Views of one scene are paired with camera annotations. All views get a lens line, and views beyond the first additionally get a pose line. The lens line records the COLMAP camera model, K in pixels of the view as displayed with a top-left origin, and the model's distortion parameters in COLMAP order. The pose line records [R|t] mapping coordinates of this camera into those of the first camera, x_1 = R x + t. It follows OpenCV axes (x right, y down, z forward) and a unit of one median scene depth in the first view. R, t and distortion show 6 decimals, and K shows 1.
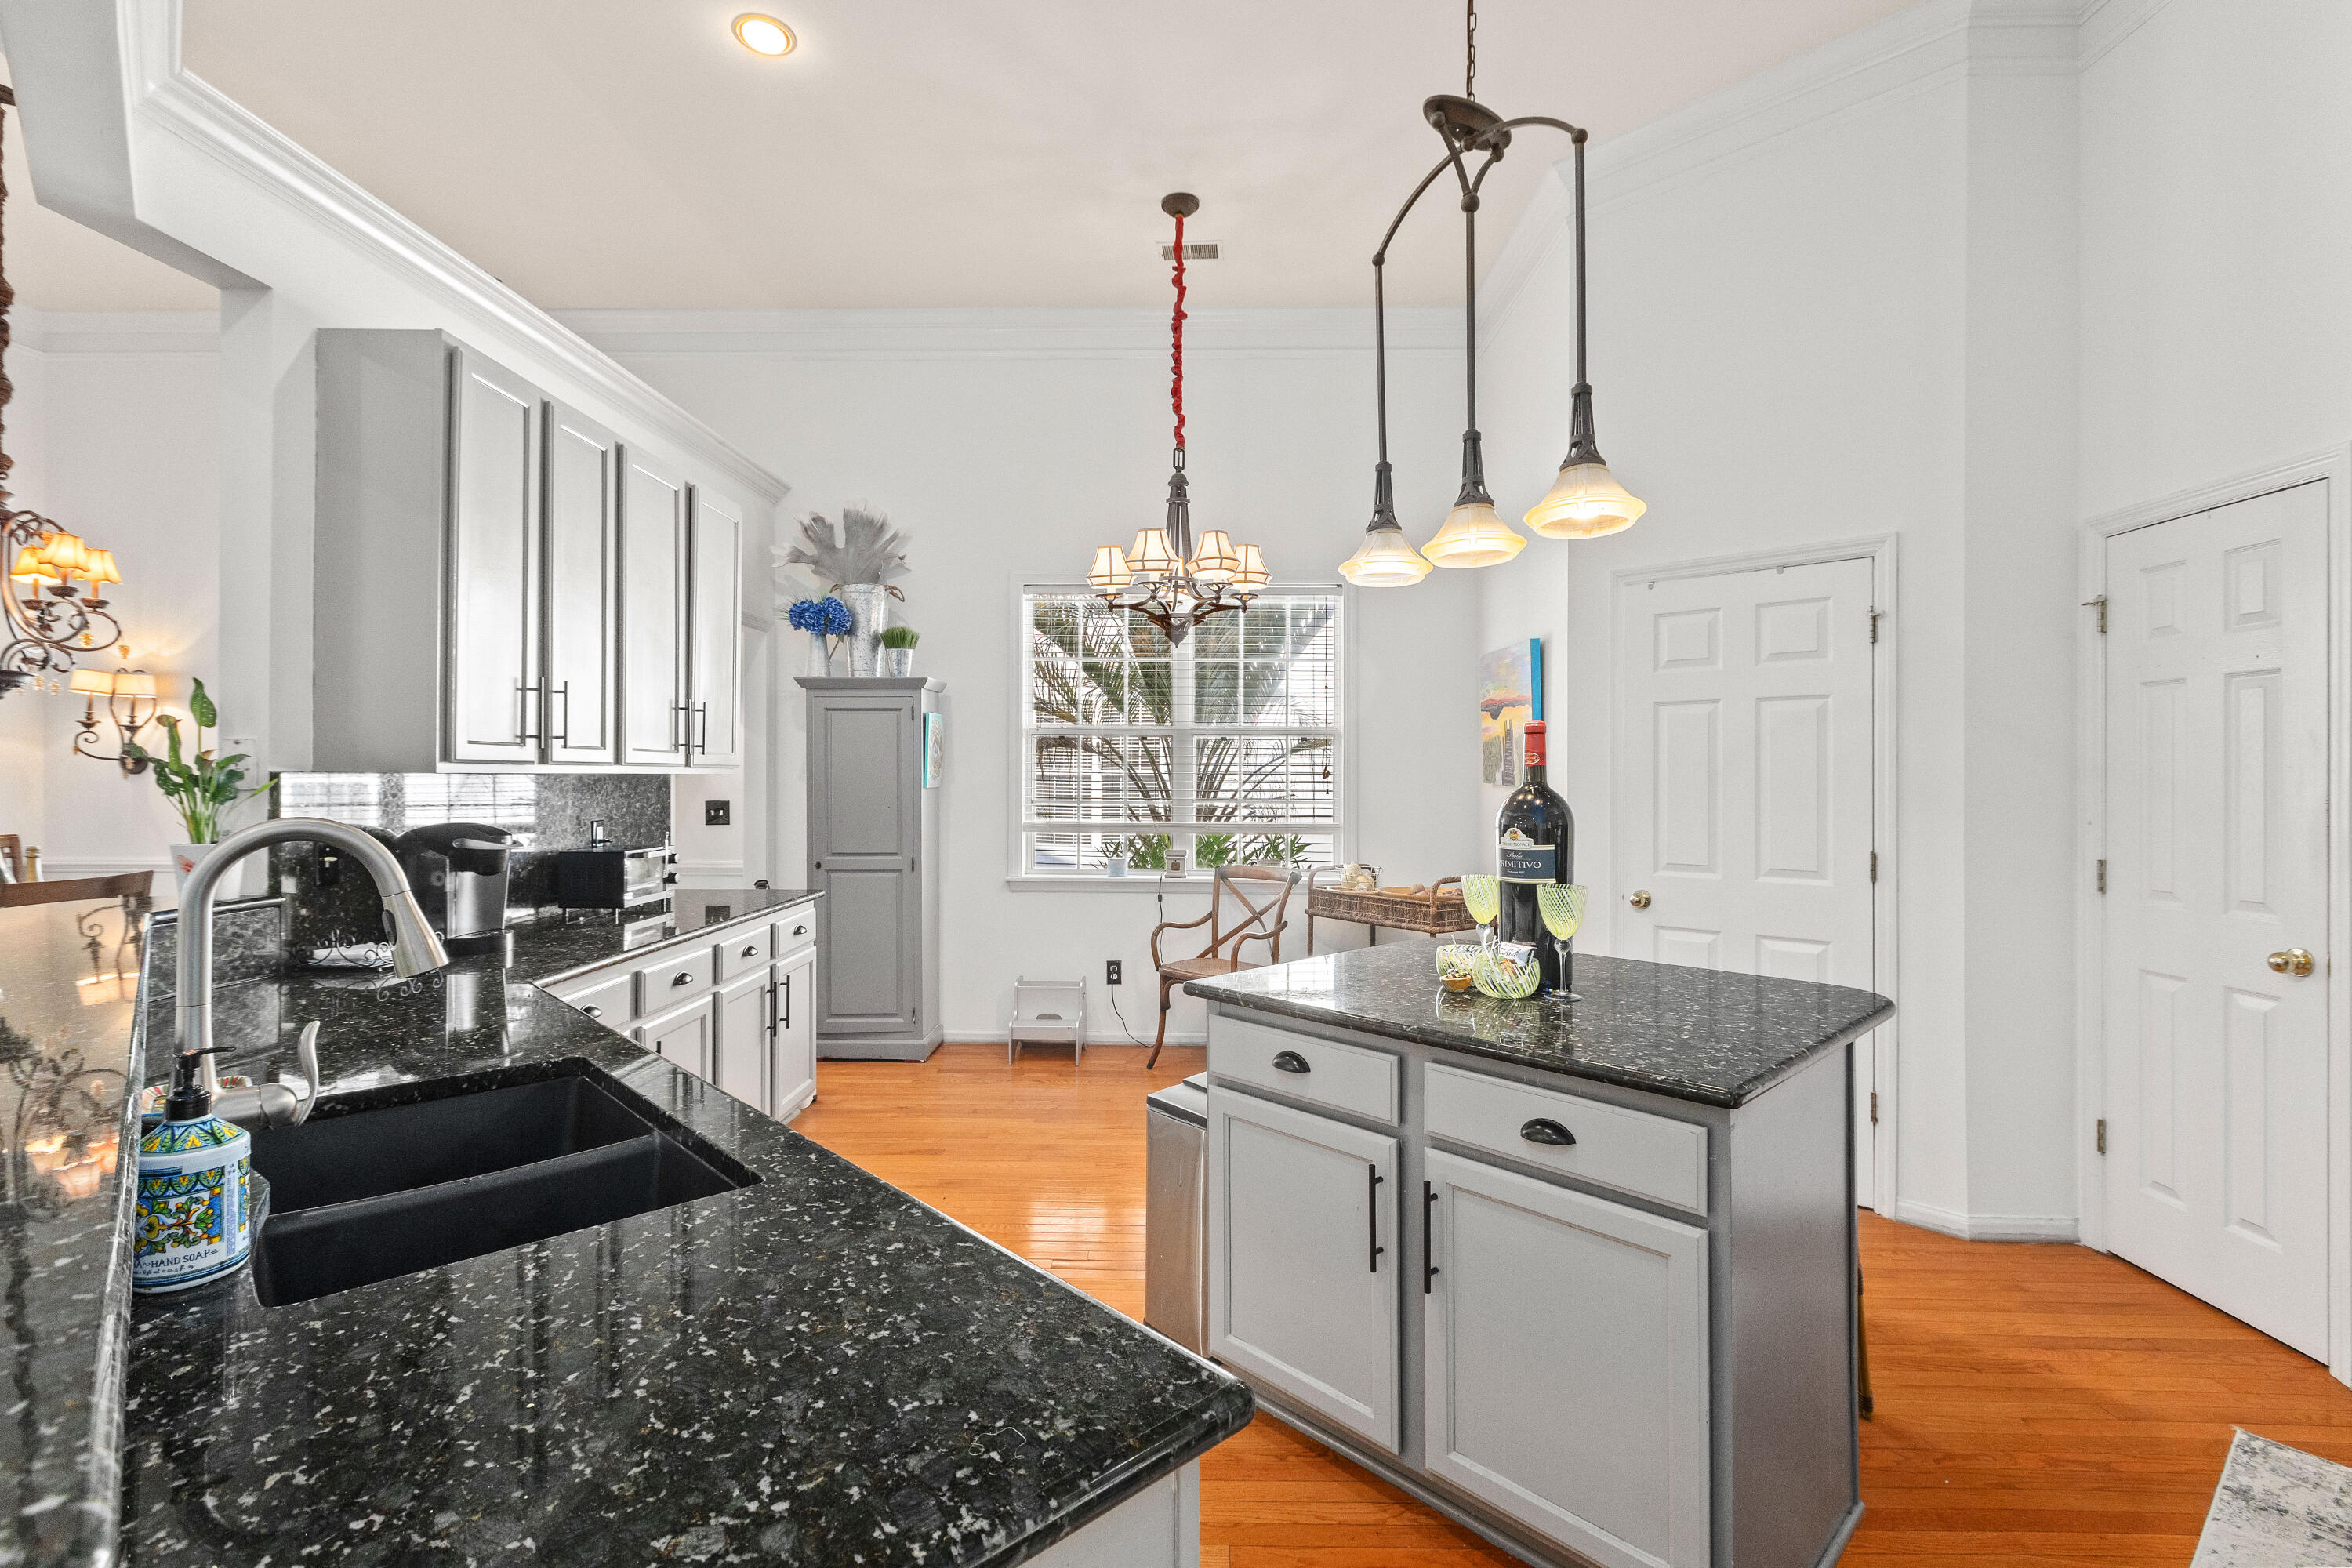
lens RADIAL K [[1063.0, 0, 1186.3], [0, 1063.0, 772.1], [0, 0, 1]] dist [0.002564, -0.001638]
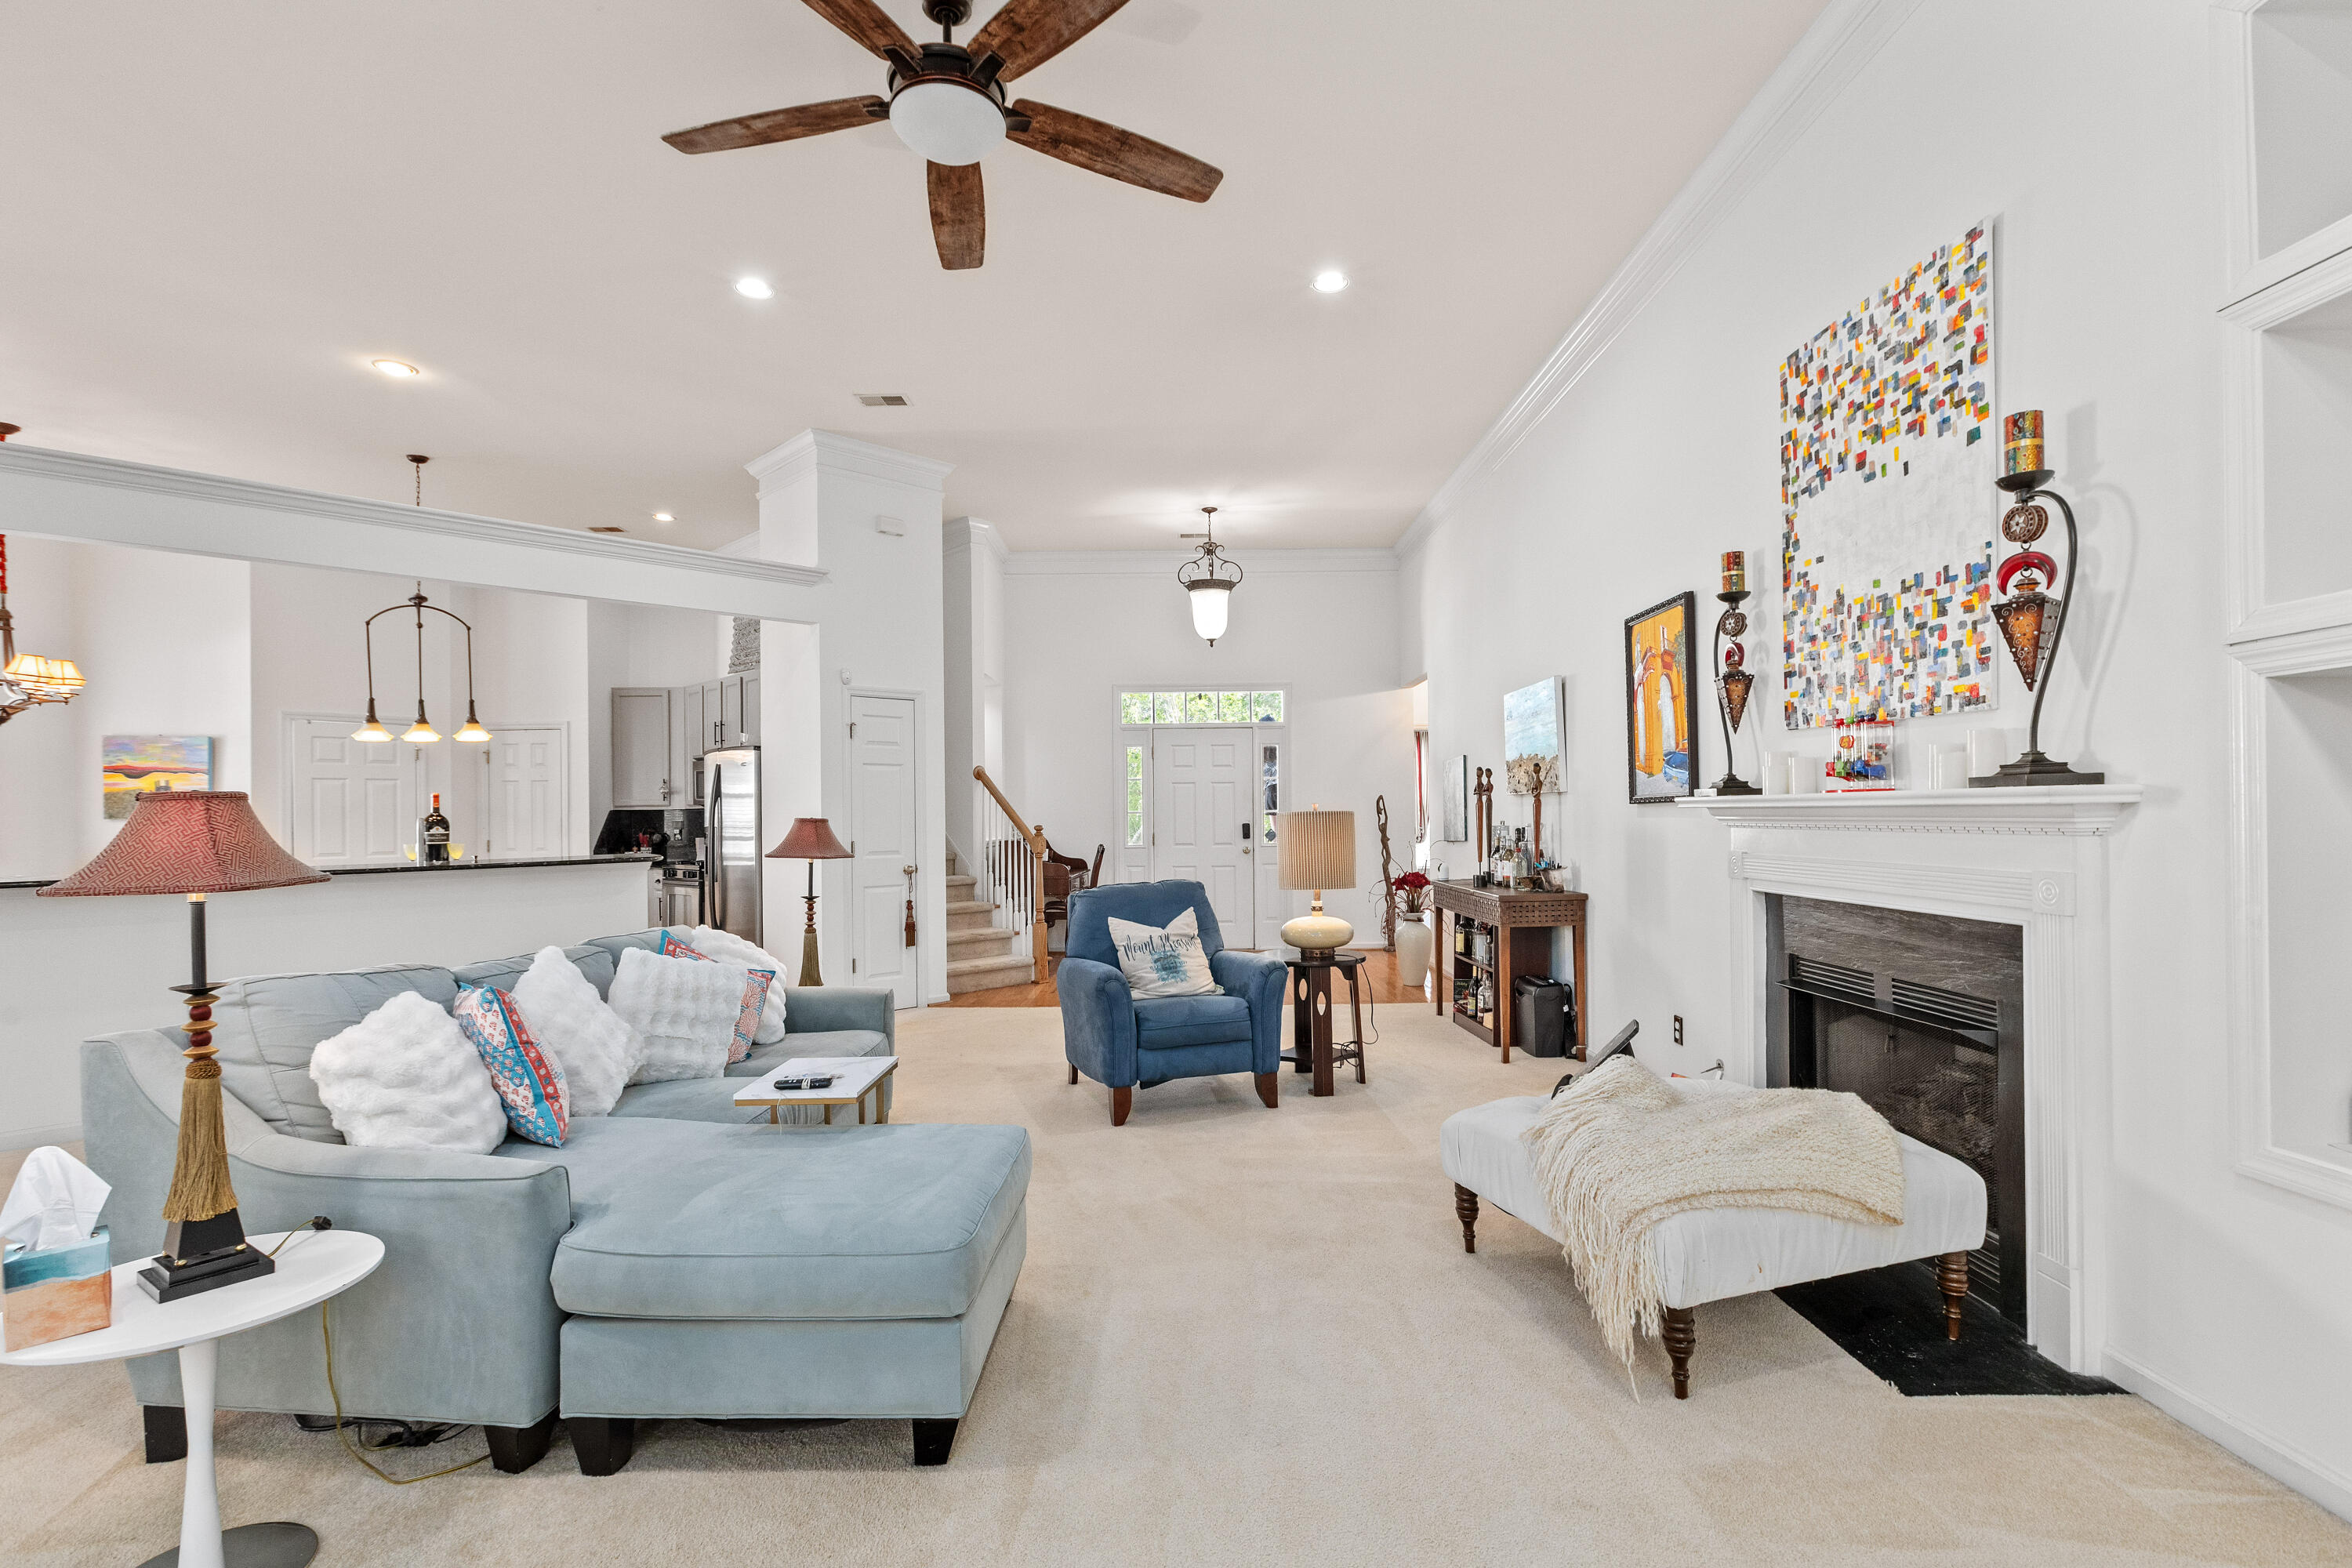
lens RADIAL K [[1084.6, 0, 1177.9], [0, 1084.6, 812.9], [0, 0, 1]] dist [0.000797, 0.000258]
pose [[-0.021118, -0.001143, 0.999776, -2.153279], [0.006884, 0.999975, 0.001289, 0.016874], [-0.999753, 0.006910, -0.021110, -0.834394]]
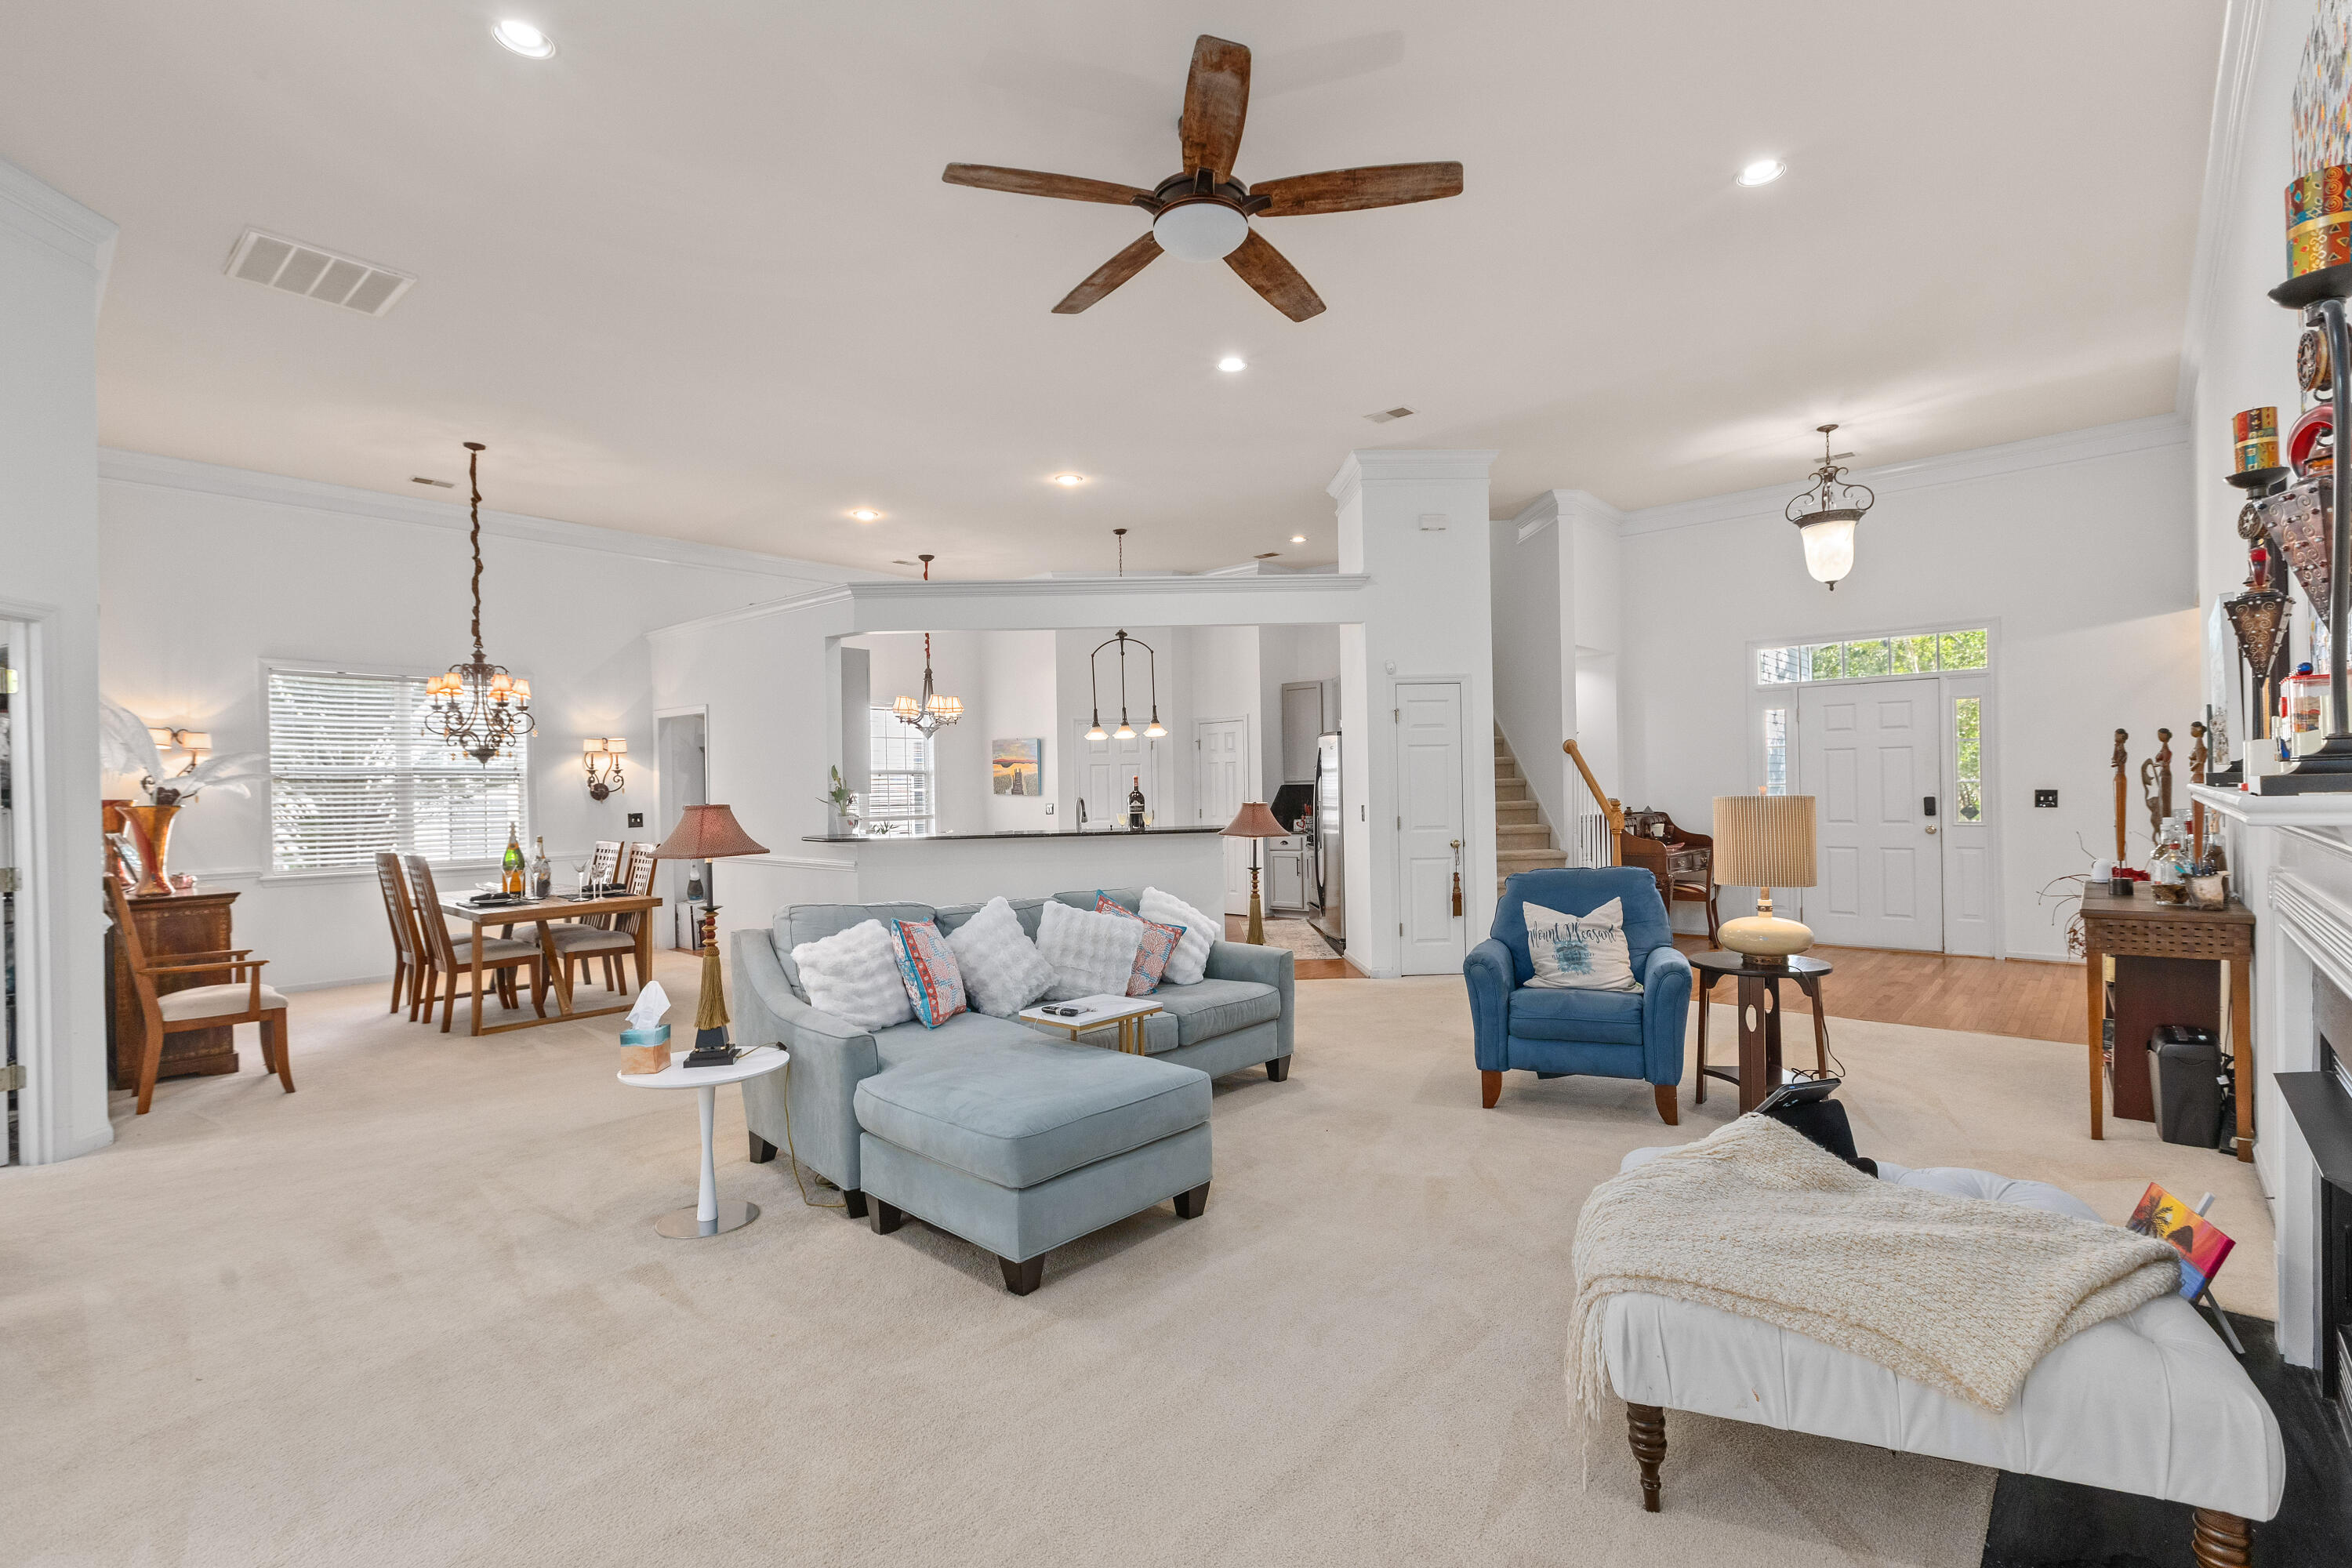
lens RADIAL K [[1068.2, 0, 1175.3], [0, 1068.2, 791.1], [0, 0, 1]] dist [0.000765, -0.000014]
pose [[0.654457, -0.017444, 0.755898, -2.063381], [0.018017, 0.999810, 0.007474, -0.011567], [-0.755884, 0.008727, 0.654647, -1.418722]]
